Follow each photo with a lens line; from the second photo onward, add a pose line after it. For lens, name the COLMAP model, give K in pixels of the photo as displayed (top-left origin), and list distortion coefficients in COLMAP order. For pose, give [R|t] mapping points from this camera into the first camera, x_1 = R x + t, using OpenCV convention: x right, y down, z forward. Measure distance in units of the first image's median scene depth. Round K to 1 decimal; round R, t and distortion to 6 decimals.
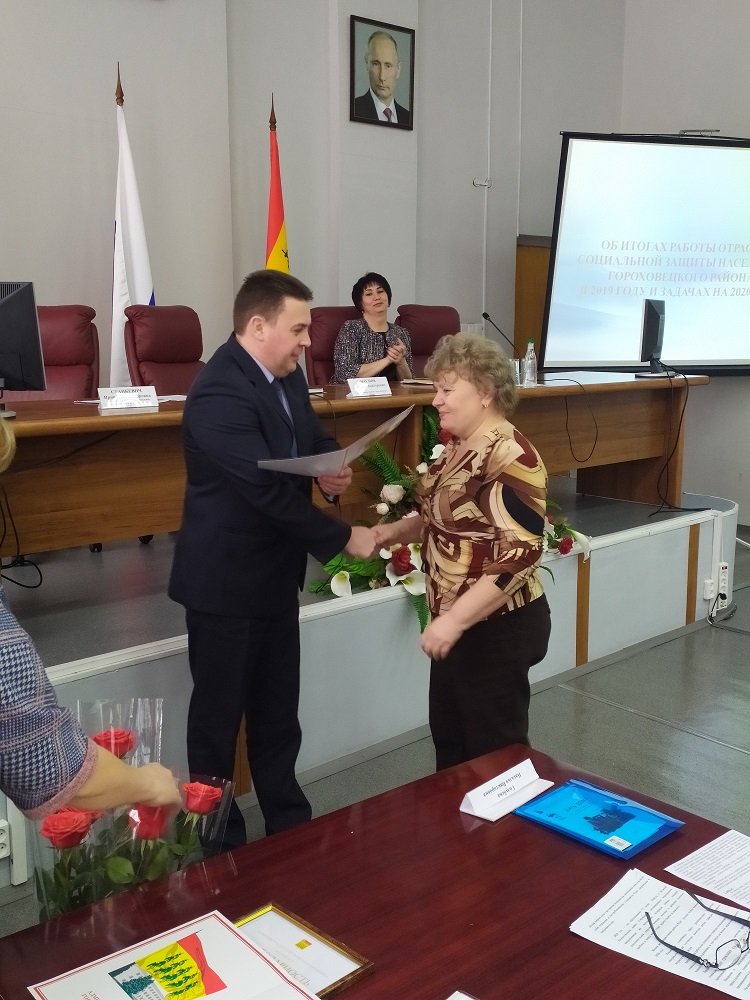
lens RADIAL K [[1013.0, 0, 375.0], [0, 1013.0, 500.0], [0, 0, 1]] dist [0.049589, 0.011524]
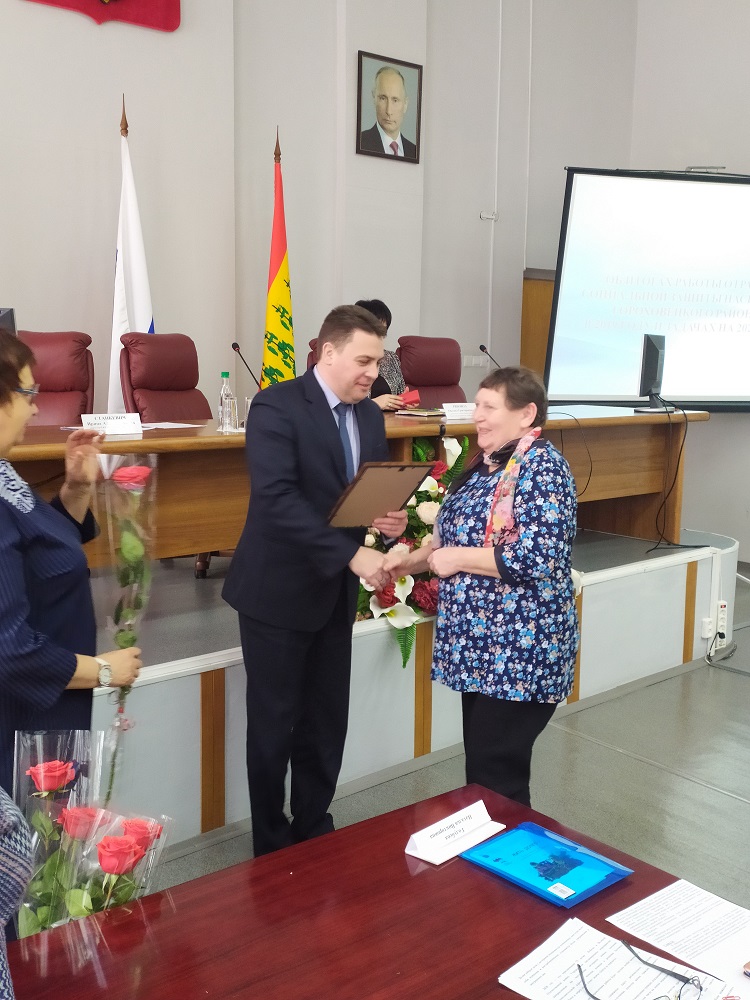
lens RADIAL K [[1015.6, 0, 375.0], [0, 1015.6, 500.0], [0, 0, 1]] dist [0.051096, -0.001065]
pose [[0.999683, 0.017178, -0.018426, 0.023372], [-0.017714, 0.999412, -0.029369, -0.001176], [0.017911, 0.029686, 0.999399, 0.003965]]
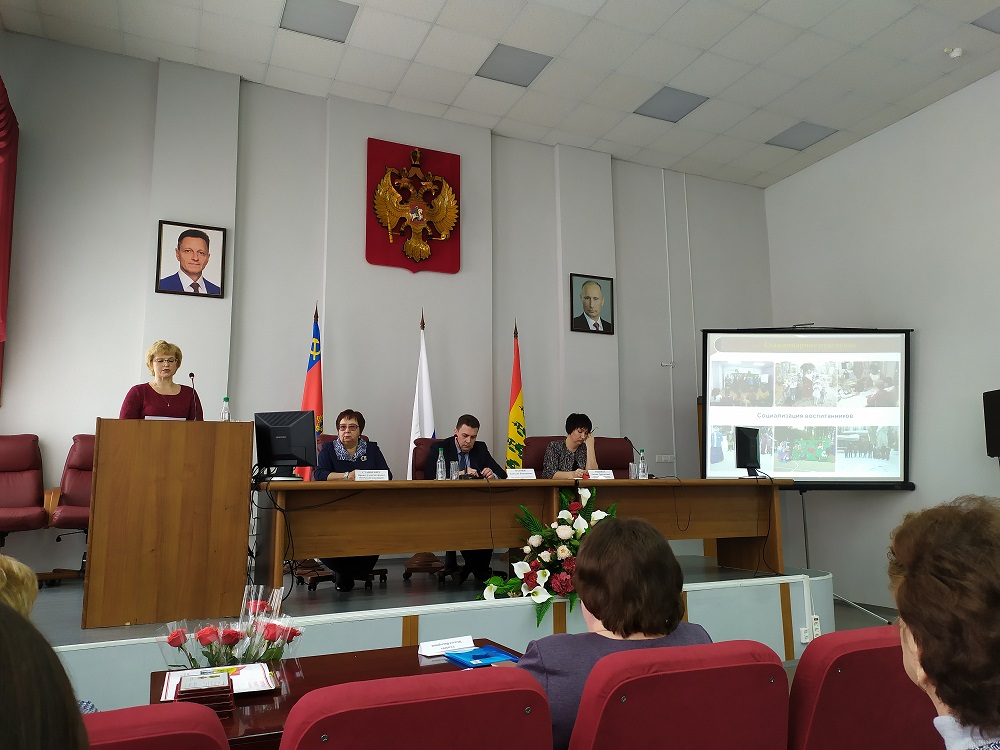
lens RADIAL K [[749.9, 0, 500.0], [0, 749.9, 375.0], [0, 0, 1]] dist [0.060012, 0.001174]
pose [[0.966209, -0.043001, -0.254148, 0.211814], [-0.037410, 0.952153, -0.303323, 0.081840], [0.255031, 0.302581, 0.918370, -0.143109]]
